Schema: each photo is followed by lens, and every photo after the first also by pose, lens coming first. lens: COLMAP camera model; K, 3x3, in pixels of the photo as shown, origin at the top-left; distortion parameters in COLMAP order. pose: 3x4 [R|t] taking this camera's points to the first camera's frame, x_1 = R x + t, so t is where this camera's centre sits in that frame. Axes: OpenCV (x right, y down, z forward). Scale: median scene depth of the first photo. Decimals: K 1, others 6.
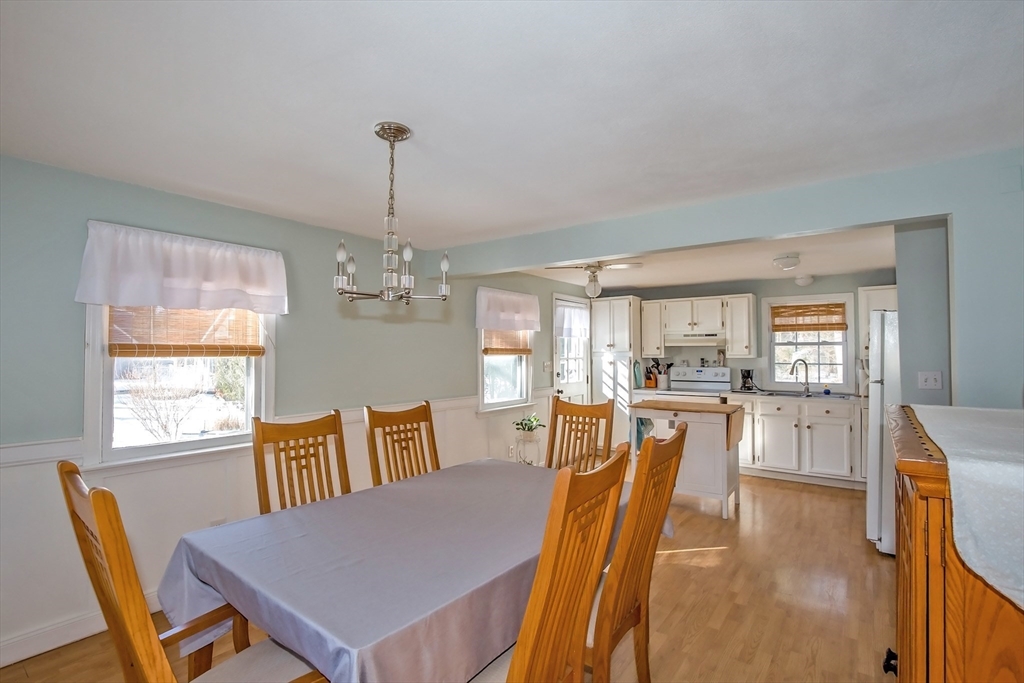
lens RADIAL K [[482.6, 0, 509.2], [0, 482.6, 346.8], [0, 0, 1]] dist [-0.001789, -0.000190]
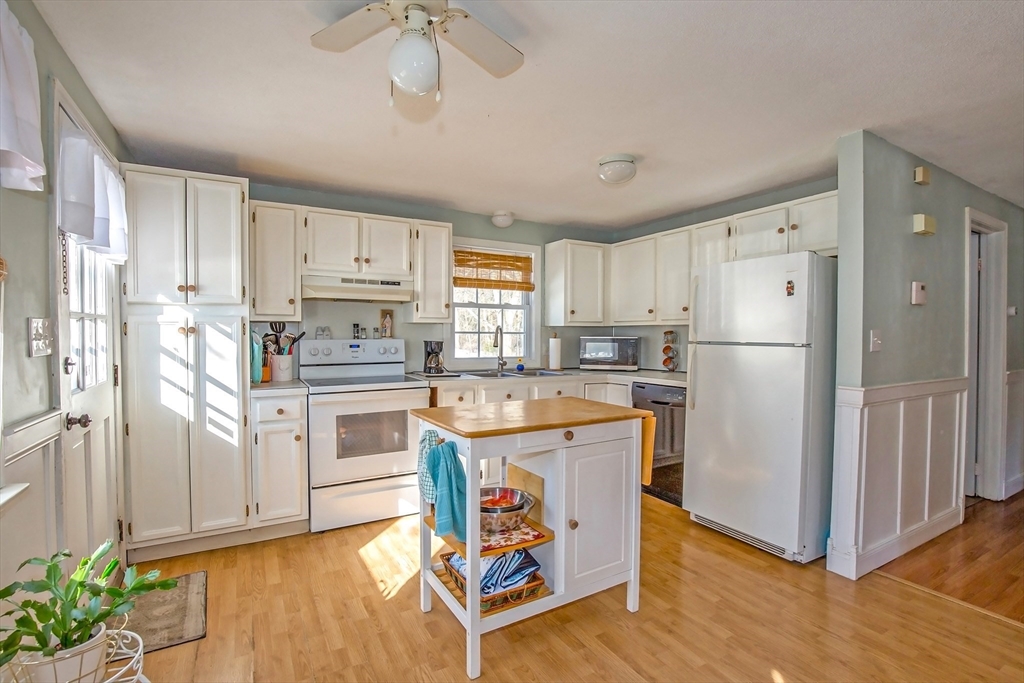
lens RADIAL K [[482.6, 0, 509.2], [0, 482.6, 346.8], [0, 0, 1]] dist [-0.001789, -0.000190]
pose [[0.422762, -0.021584, 0.905984, -0.051019], [-0.019072, 0.999283, 0.032707, 0.030265], [-0.906040, -0.031106, 0.422047, 0.606363]]
